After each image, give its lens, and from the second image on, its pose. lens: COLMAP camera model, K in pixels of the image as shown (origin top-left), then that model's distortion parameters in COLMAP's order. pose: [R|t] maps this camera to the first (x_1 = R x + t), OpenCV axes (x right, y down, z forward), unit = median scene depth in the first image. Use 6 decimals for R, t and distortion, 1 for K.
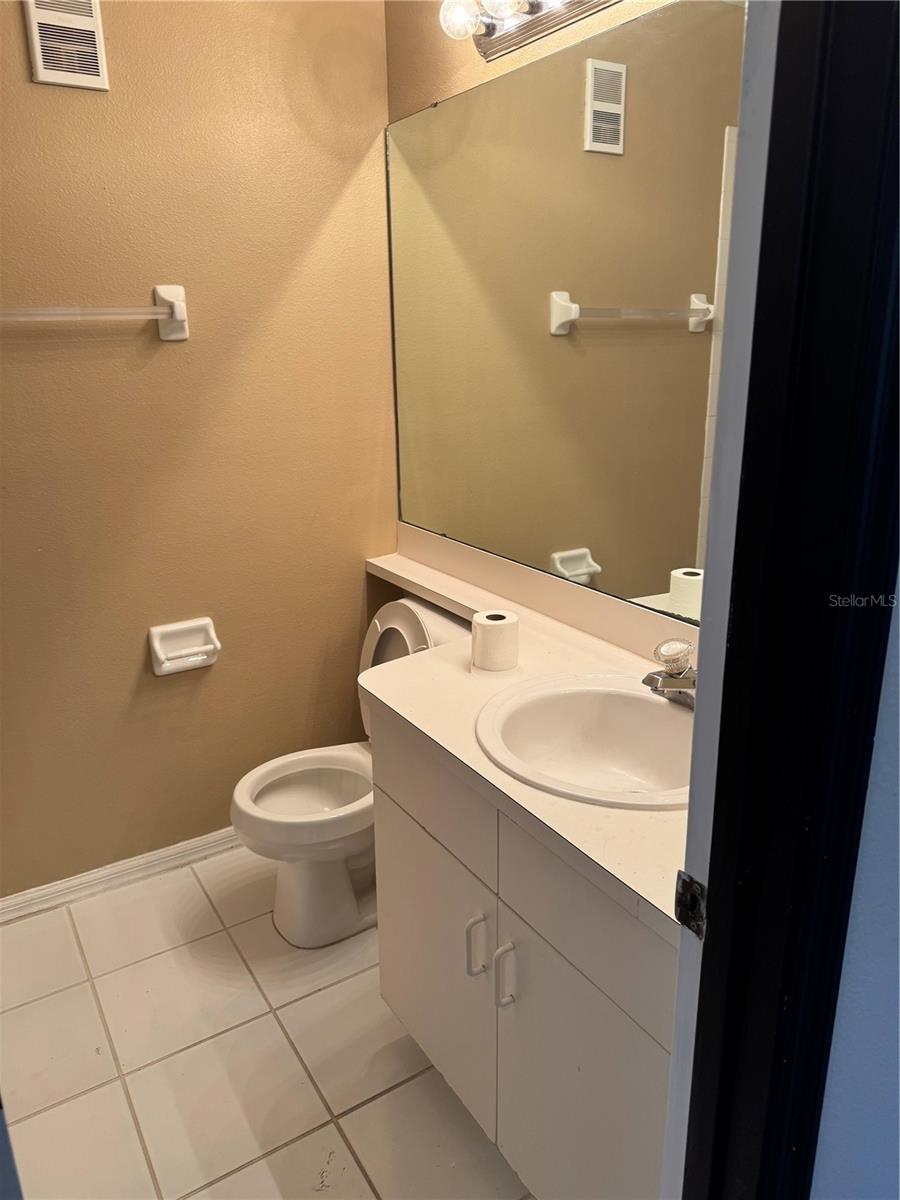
lens RADIAL K [[846.4, 0, 457.3], [0, 846.4, 601.2], [0, 0, 1]] dist [0.019814, -0.026099]
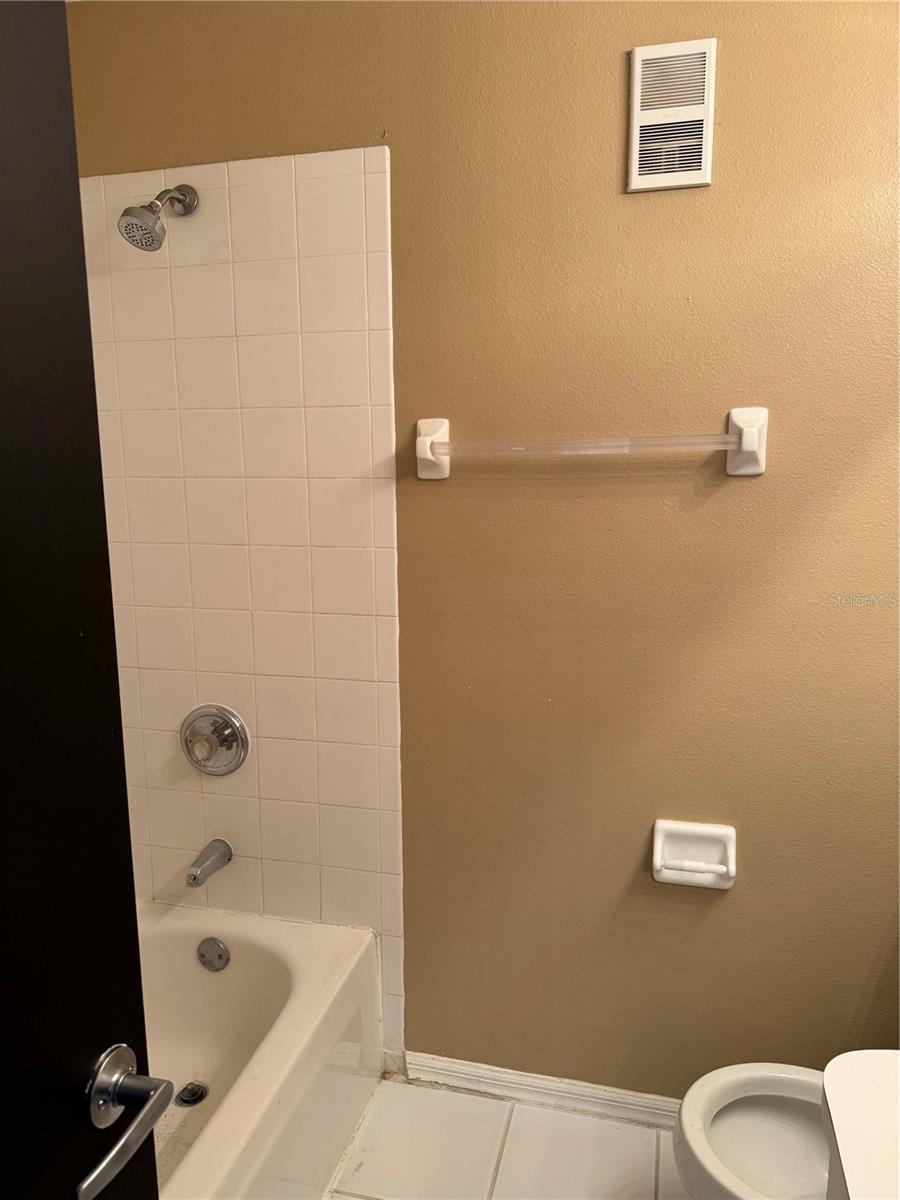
lens RADIAL K [[846.4, 0, 445.7], [0, 846.4, 608.1], [0, 0, 1]] dist [0.019814, -0.026099]
pose [[0.680471, 0.129474, -0.721246, 0.061235], [-0.217858, 0.975506, -0.030424, -0.105107], [0.699641, 0.177832, 0.692010, 0.289467]]
